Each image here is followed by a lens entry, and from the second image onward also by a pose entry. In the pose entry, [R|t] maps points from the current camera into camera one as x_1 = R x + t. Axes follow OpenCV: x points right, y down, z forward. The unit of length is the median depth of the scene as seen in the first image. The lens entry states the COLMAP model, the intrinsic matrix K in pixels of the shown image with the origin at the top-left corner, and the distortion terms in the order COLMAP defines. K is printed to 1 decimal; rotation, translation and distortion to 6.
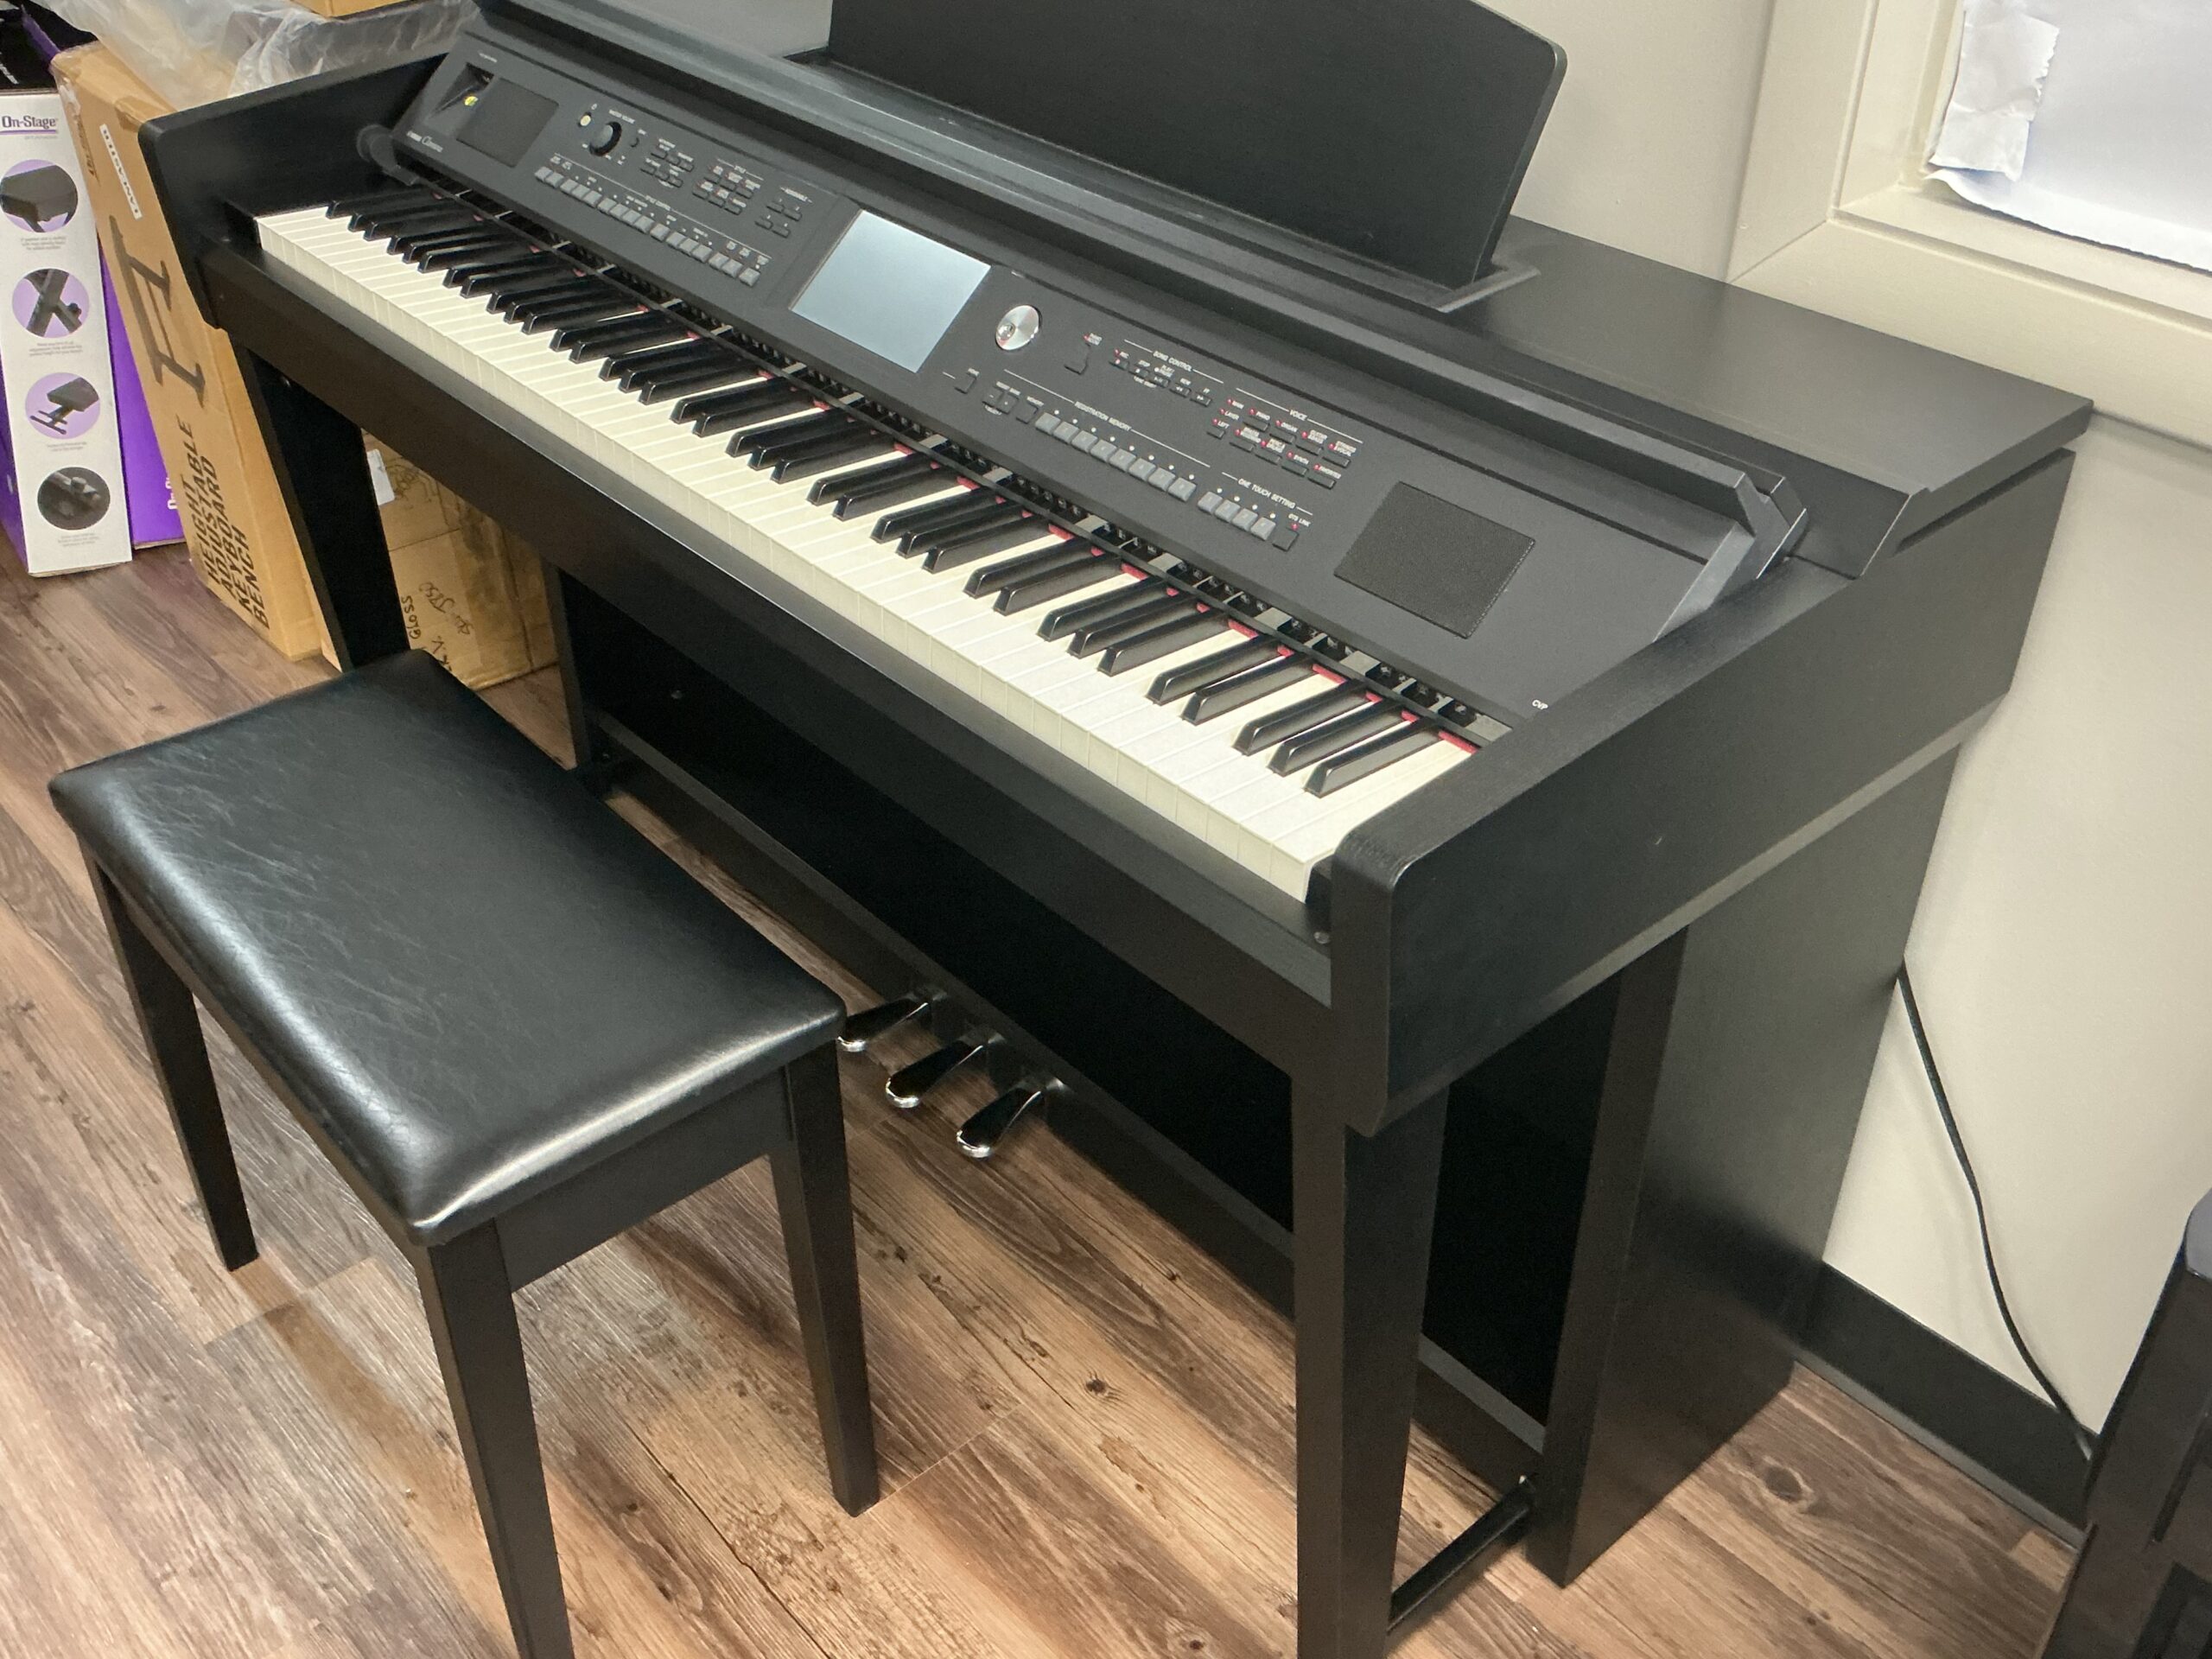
lens RADIAL K [[2169.5, 0, 1106.0], [0, 2169.5, 829.5], [0, 0, 1]] dist [0.084743, -0.008897]
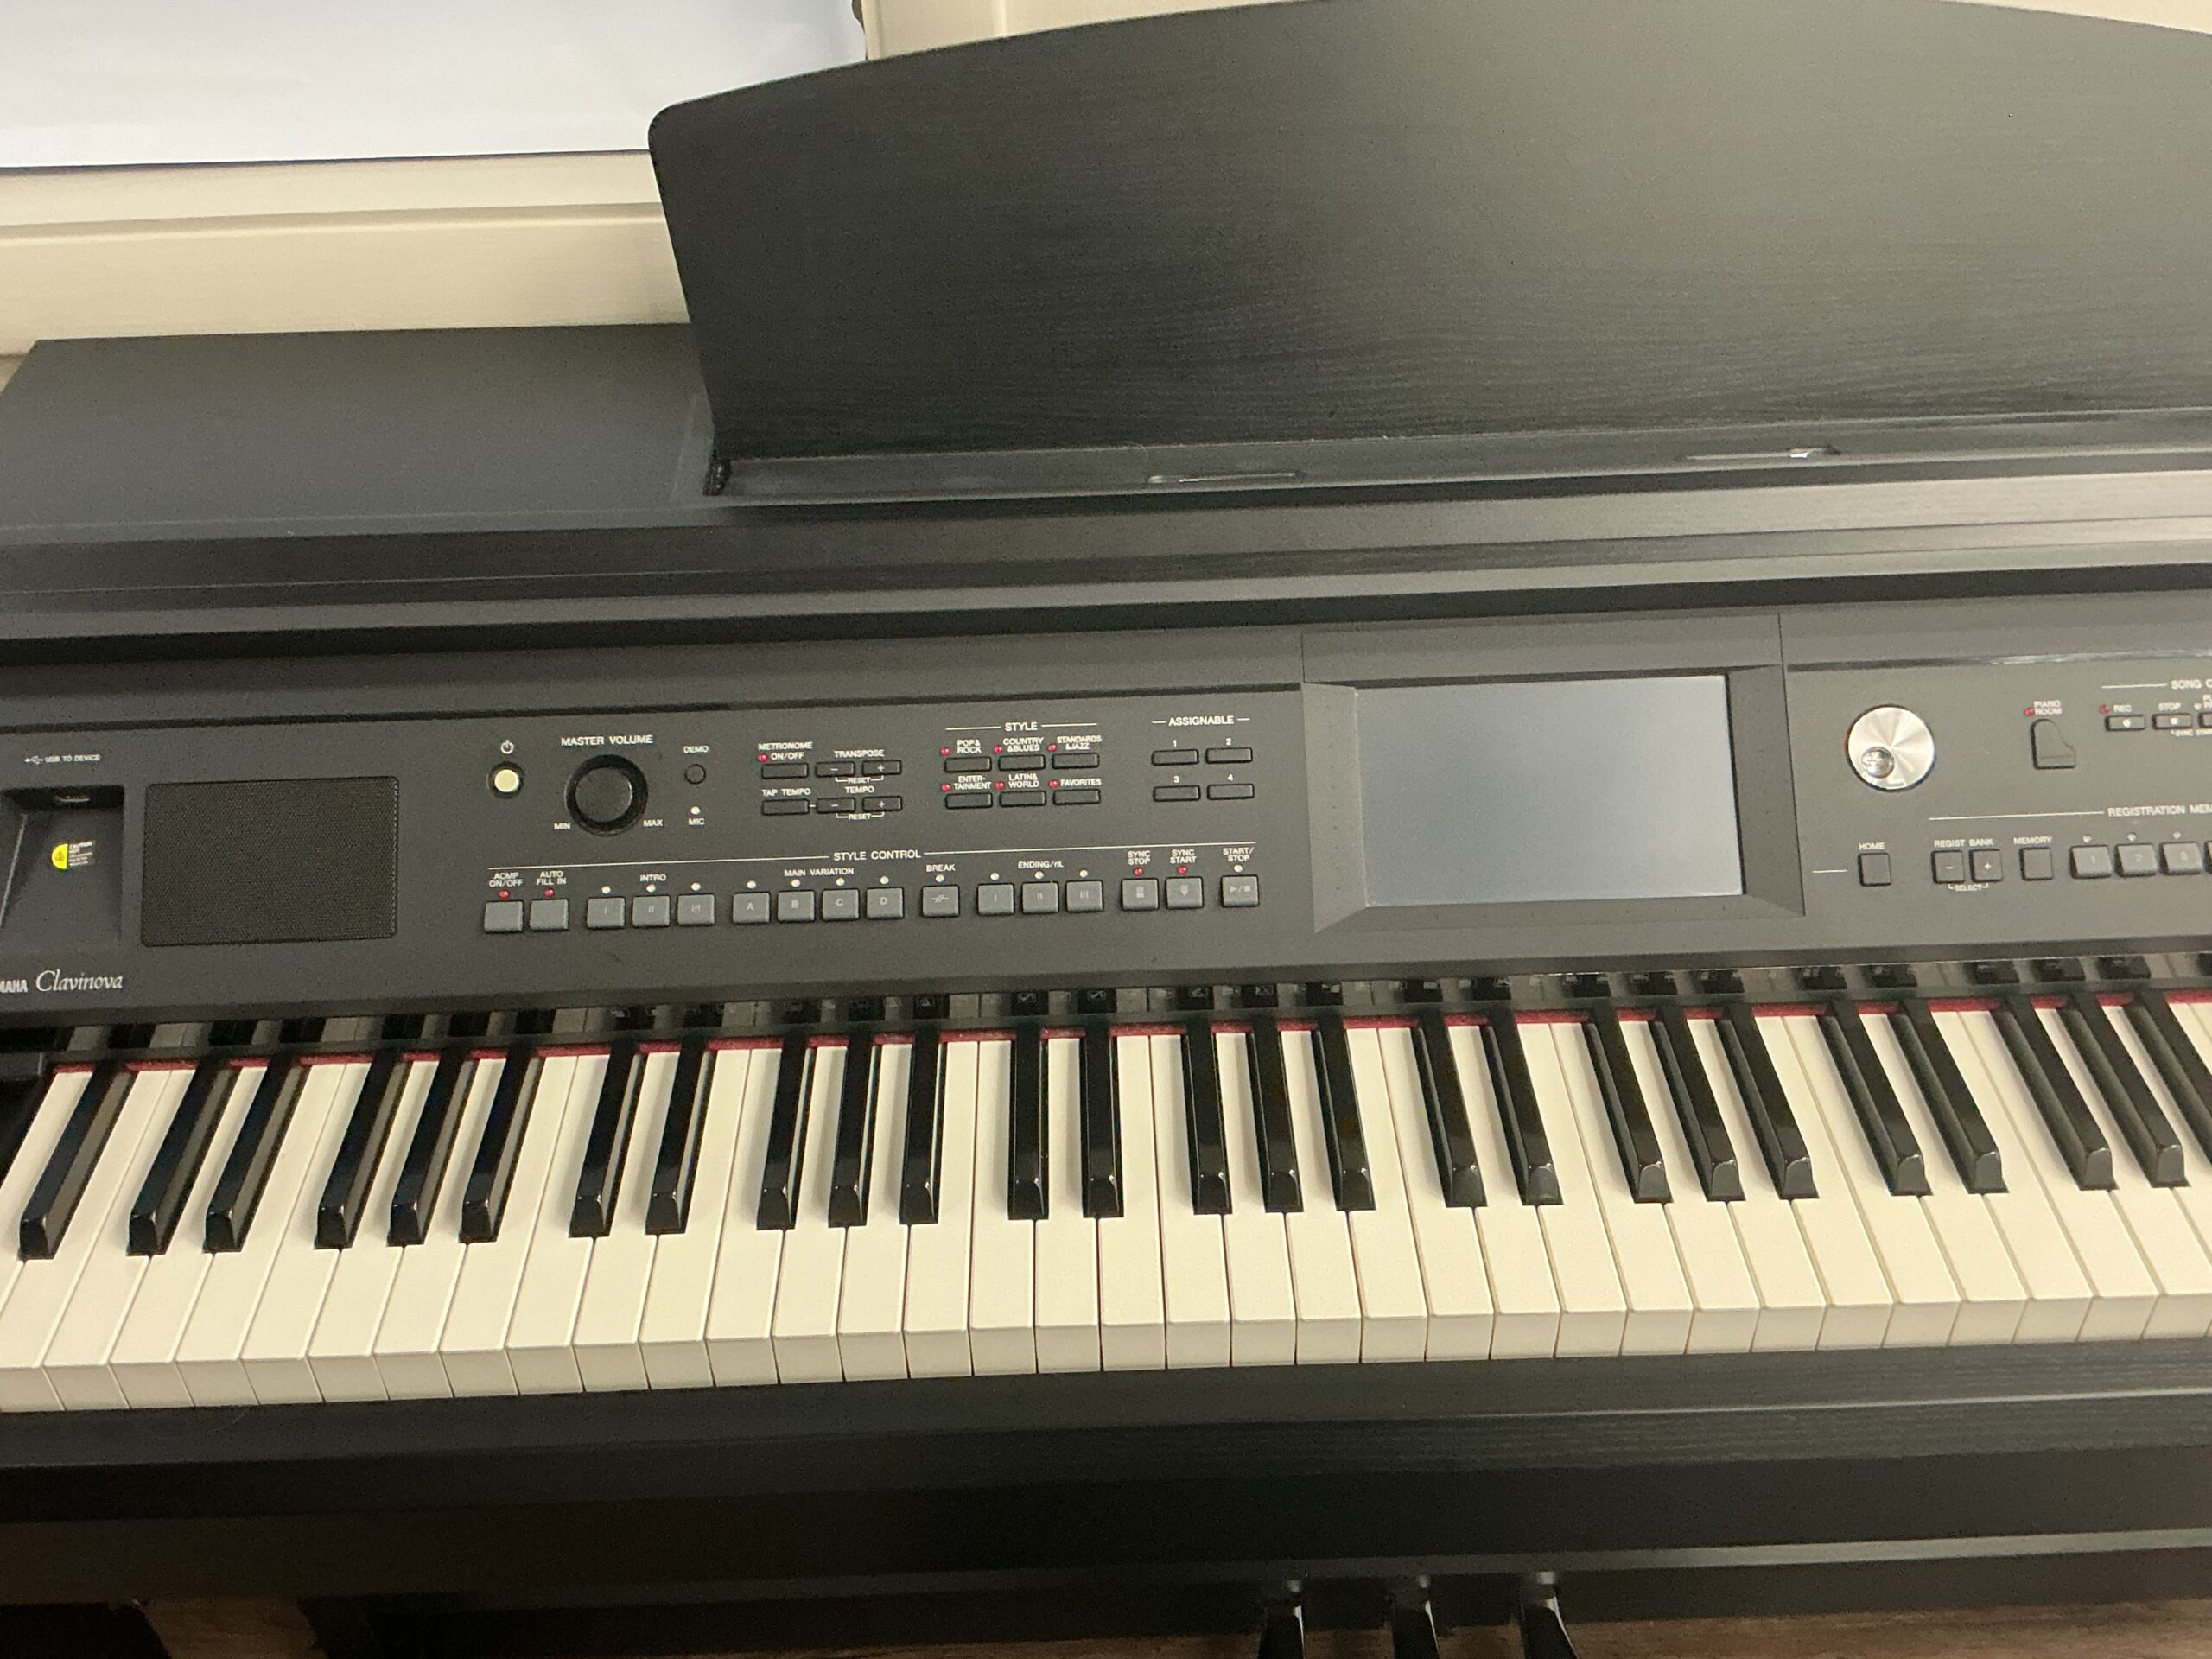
lens RADIAL K [[2470.3, 0, 1106.0], [0, 2470.3, 829.5], [0, 0, 1]] dist [0.167153, -0.001000]
pose [[0.627288, -0.439410, 0.642985, -0.454007], [0.455571, 0.876662, 0.154653, -0.301270], [-0.631637, 0.195913, 0.750102, 0.456494]]
